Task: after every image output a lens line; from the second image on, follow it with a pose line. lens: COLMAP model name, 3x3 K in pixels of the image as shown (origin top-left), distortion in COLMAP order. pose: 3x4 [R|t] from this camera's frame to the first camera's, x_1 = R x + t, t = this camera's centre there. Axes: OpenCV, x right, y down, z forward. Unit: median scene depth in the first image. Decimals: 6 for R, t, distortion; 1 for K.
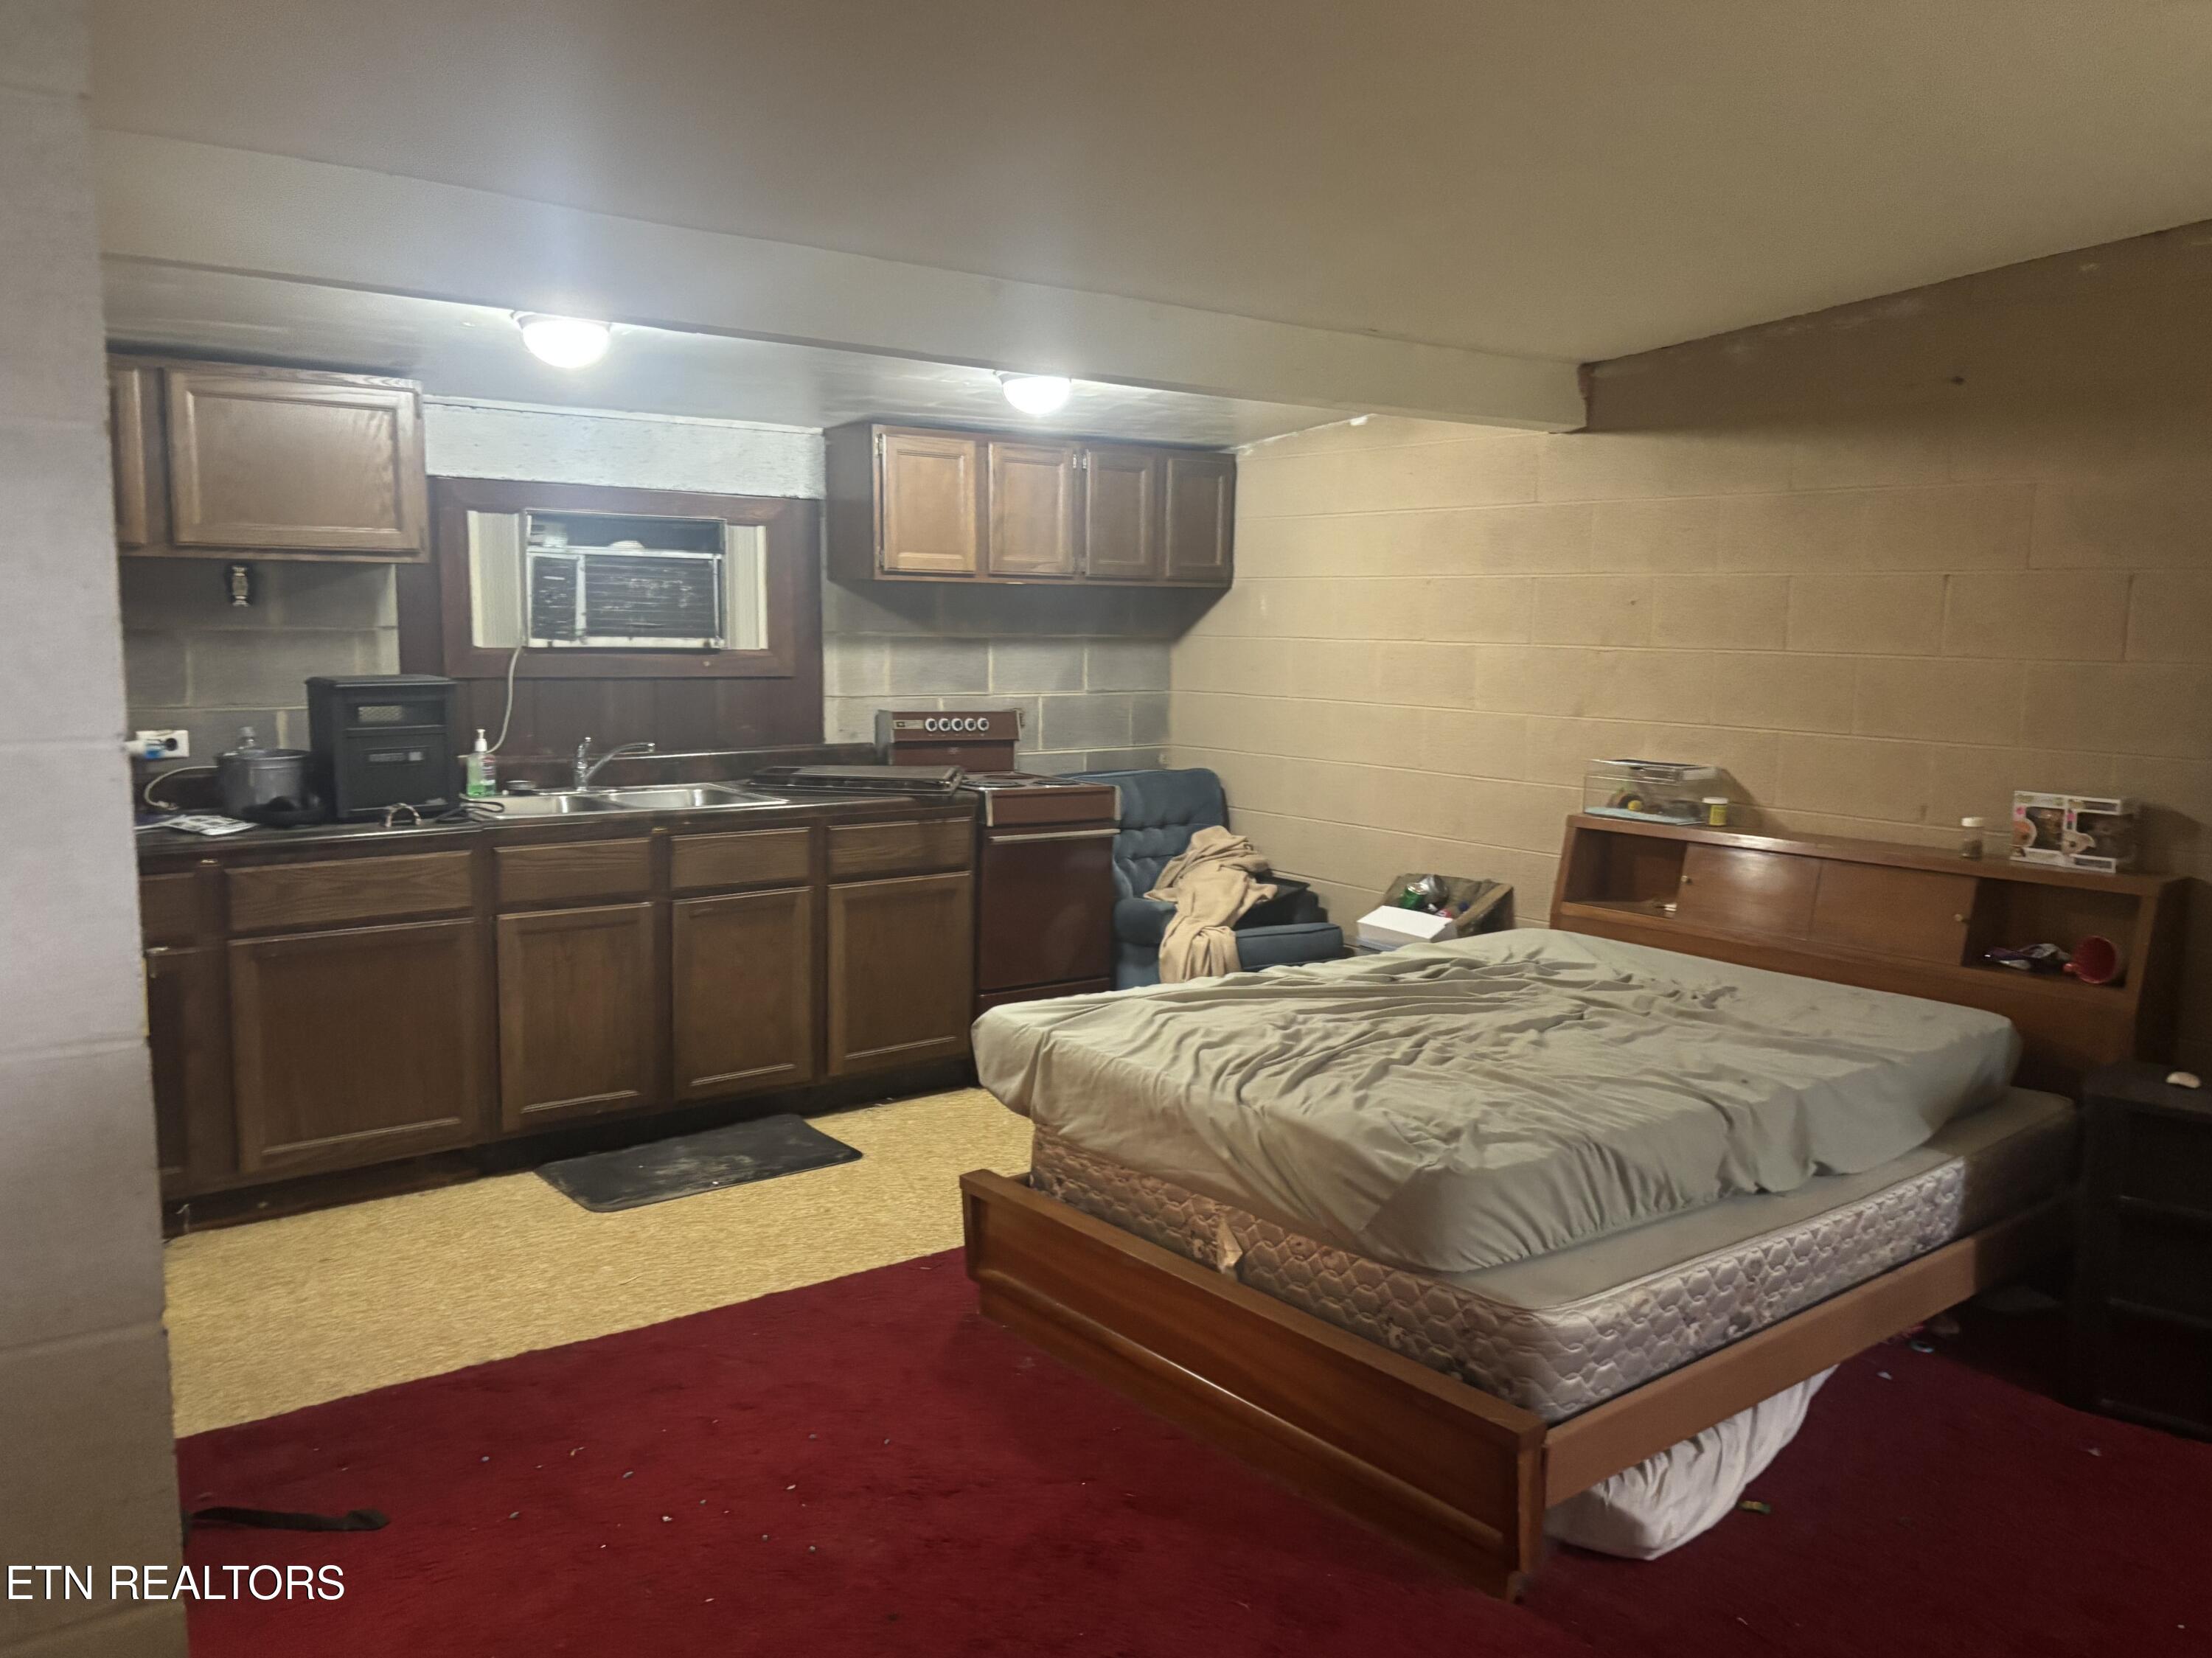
lens RADIAL K [[1693.3, 0, 1106.0], [0, 1693.3, 829.0], [0, 0, 1]] dist [-0.003799, -0.127791]
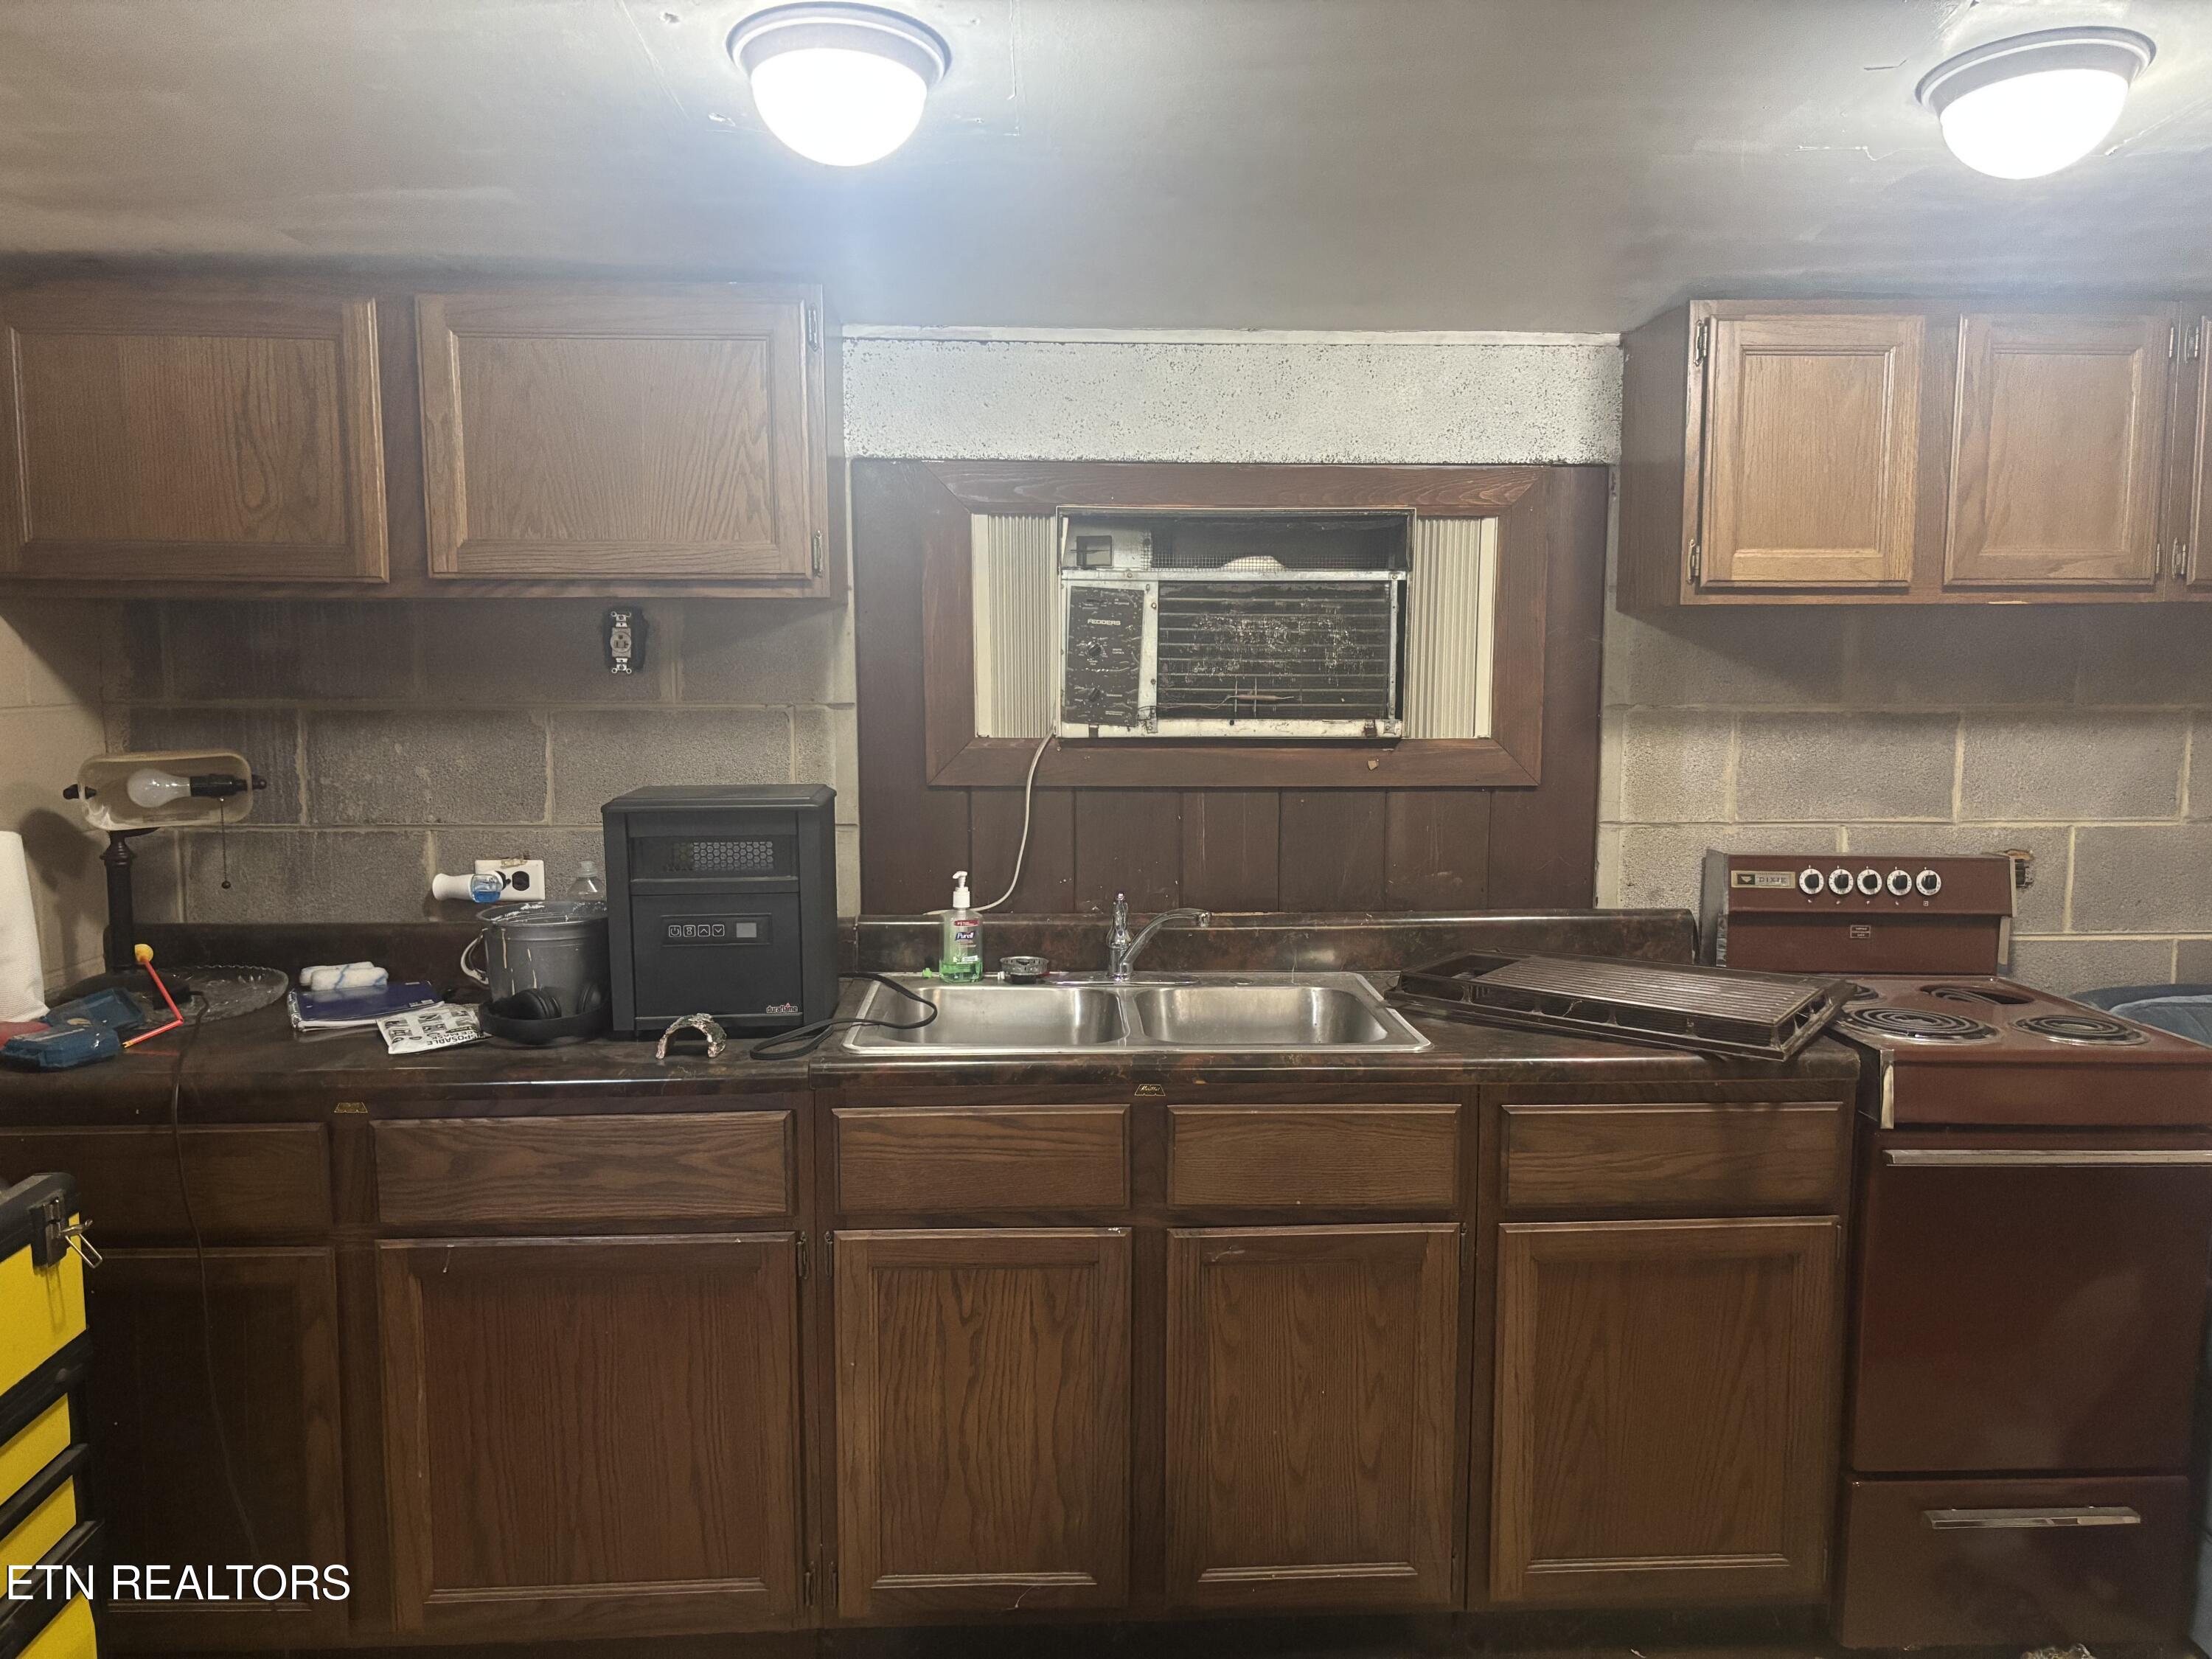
lens RADIAL K [[1667.5, 0, 1103.2], [0, 1667.5, 864.1], [0, 0, 1]] dist [0.049494, -0.056587]
pose [[0.820509, 0.047022, -0.569697, 0.013684], [-0.055814, 0.998439, 0.002023, -0.062280], [0.568902, 0.030138, 0.821853, 0.502581]]
